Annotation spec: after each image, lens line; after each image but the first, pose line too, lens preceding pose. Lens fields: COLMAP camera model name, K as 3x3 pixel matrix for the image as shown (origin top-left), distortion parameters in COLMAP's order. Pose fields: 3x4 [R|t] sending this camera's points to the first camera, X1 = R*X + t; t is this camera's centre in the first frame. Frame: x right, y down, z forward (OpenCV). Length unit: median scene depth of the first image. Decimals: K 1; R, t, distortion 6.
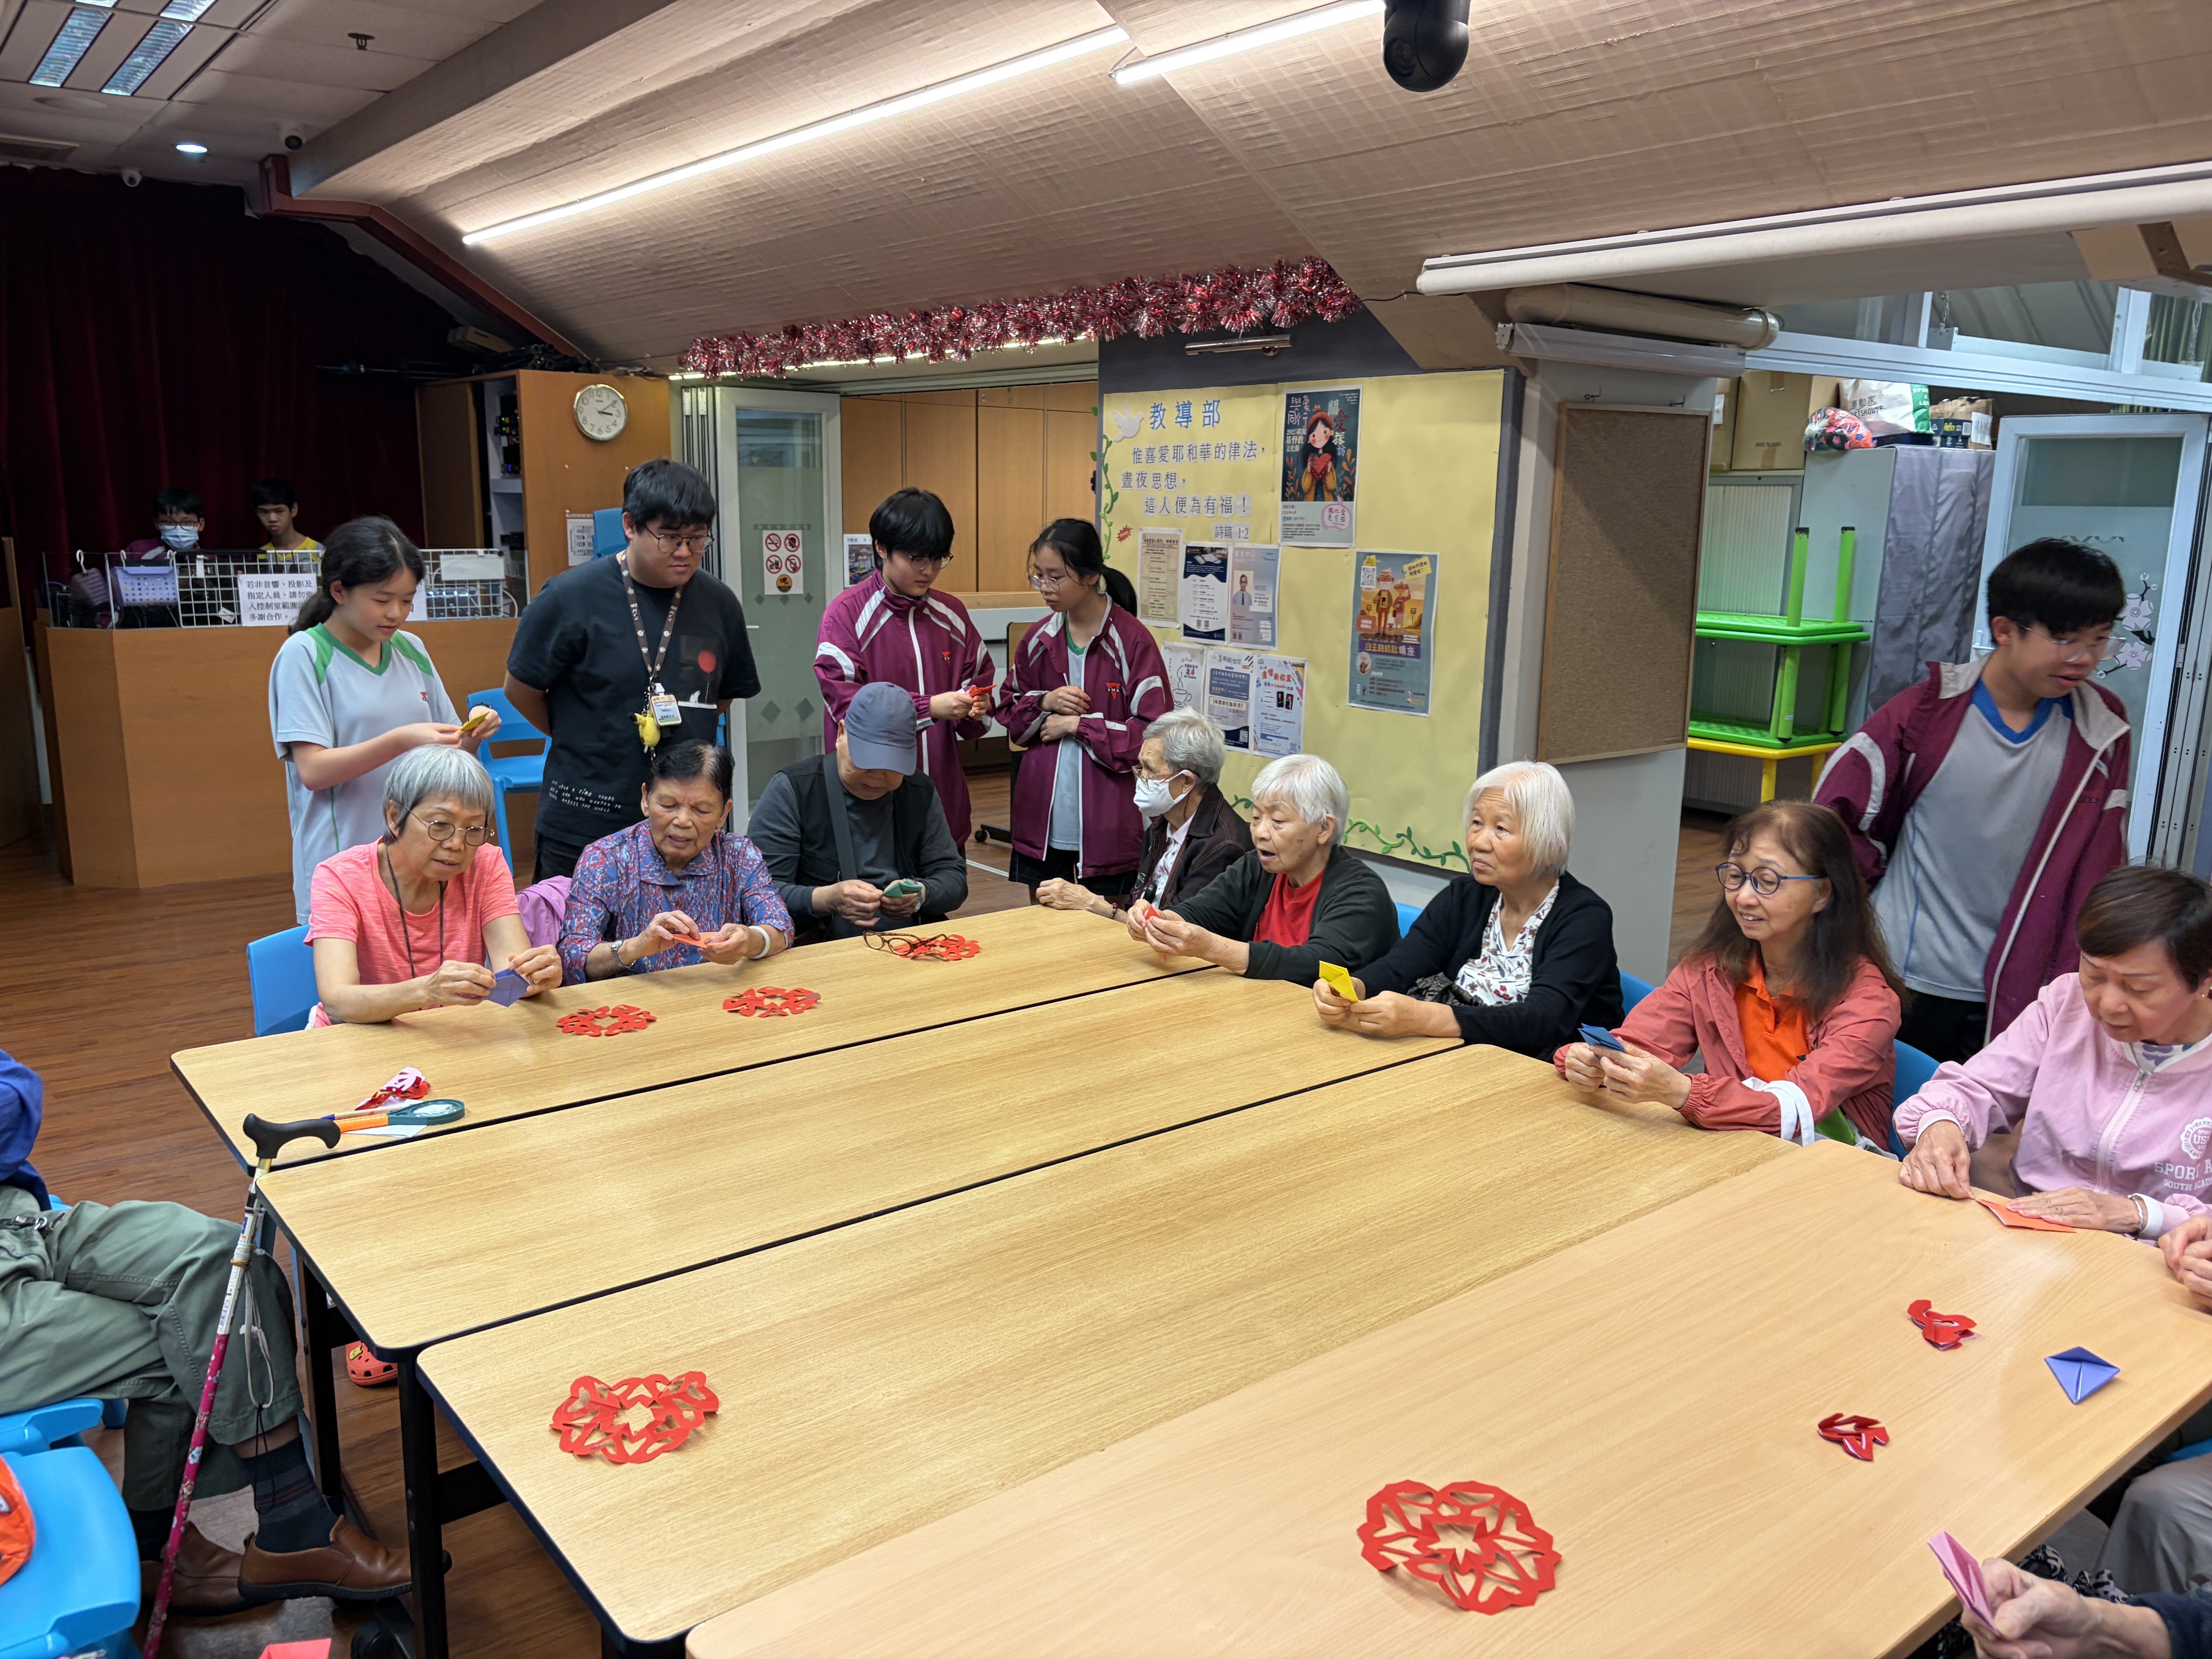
lens RADIAL K [[1668.7, 0, 1105.7], [0, 1668.7, 843.1], [0, 0, 1]] dist [0.009703, -0.030022]
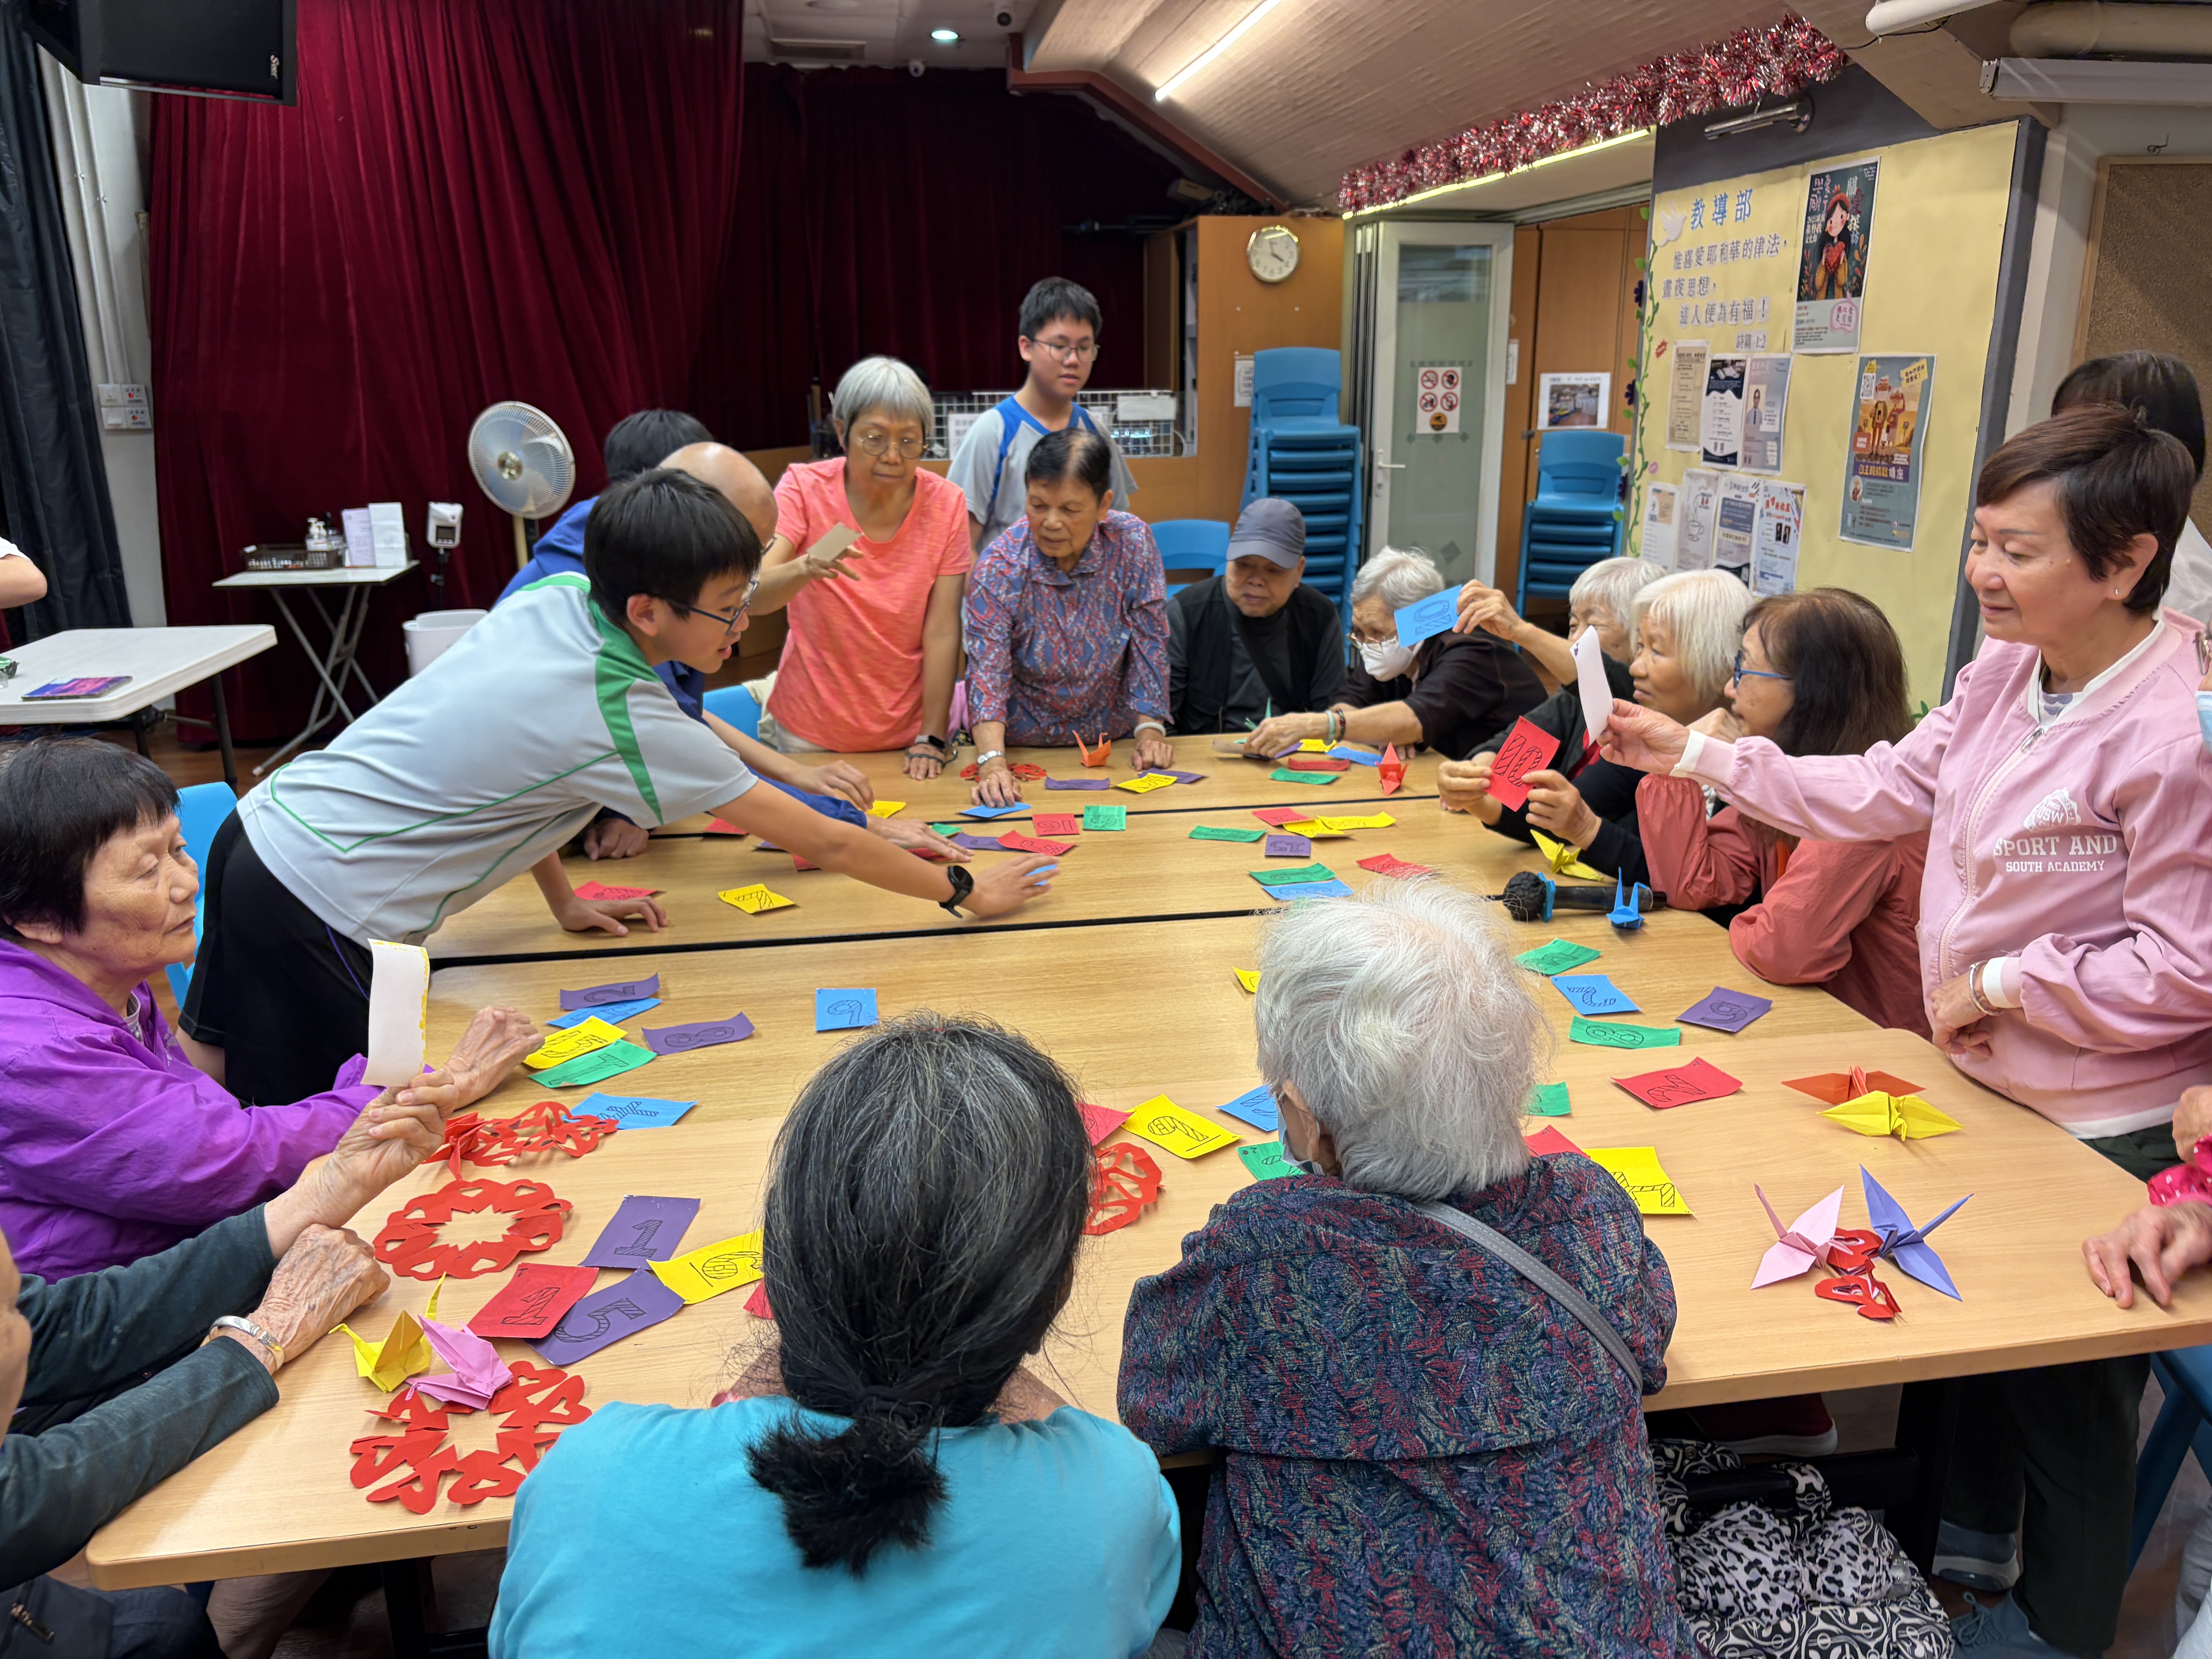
lens RADIAL K [[1668.7, 0, 1100.4], [0, 1668.7, 829.9], [0, 0, 1]] dist [0.009703, -0.030022]
pose [[0.867779, 0.110876, -0.484424, 0.233500], [-0.076032, 0.992938, 0.091065, 0.016744], [0.491100, -0.042193, 0.870081, 0.048518]]
